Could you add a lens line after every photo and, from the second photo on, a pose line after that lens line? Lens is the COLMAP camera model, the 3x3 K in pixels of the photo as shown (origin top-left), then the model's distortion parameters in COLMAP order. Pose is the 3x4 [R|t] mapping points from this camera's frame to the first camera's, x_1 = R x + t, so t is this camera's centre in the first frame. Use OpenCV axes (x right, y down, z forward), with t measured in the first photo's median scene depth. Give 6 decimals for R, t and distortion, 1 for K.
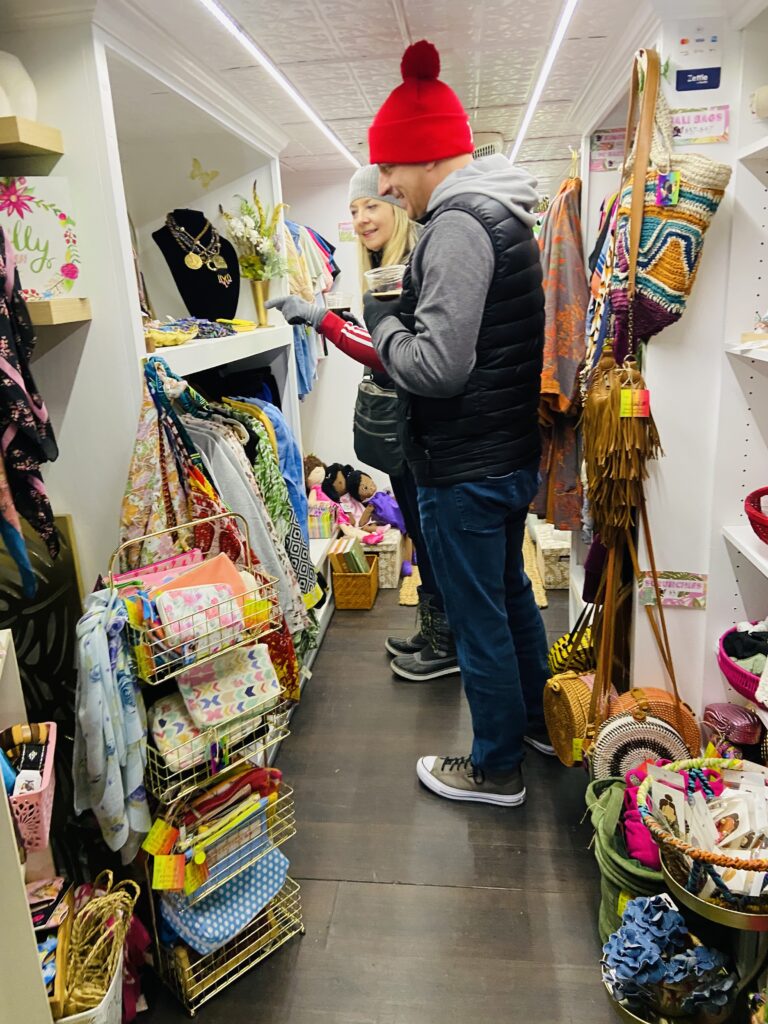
lens RADIAL K [[686.4, 0, 384.0], [0, 686.4, 512.0], [0, 0, 1]] dist [0.000326, -0.040138]
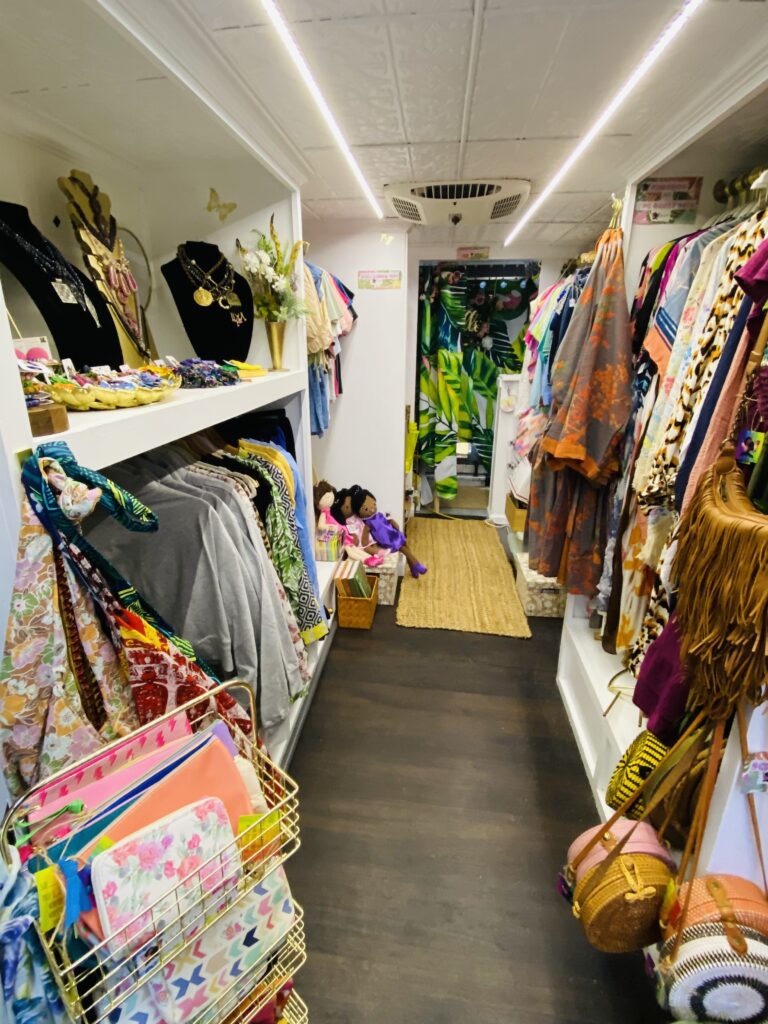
lens RADIAL K [[475.0, 0, 384.0], [0, 475.0, 512.0], [0, 0, 1]] dist [-0.000049, -0.024917]
pose [[0.998628, 0.048115, 0.020657, -0.029140], [-0.049059, 0.997646, 0.047923, -0.111075], [-0.018303, -0.048870, 0.998637, 0.322142]]
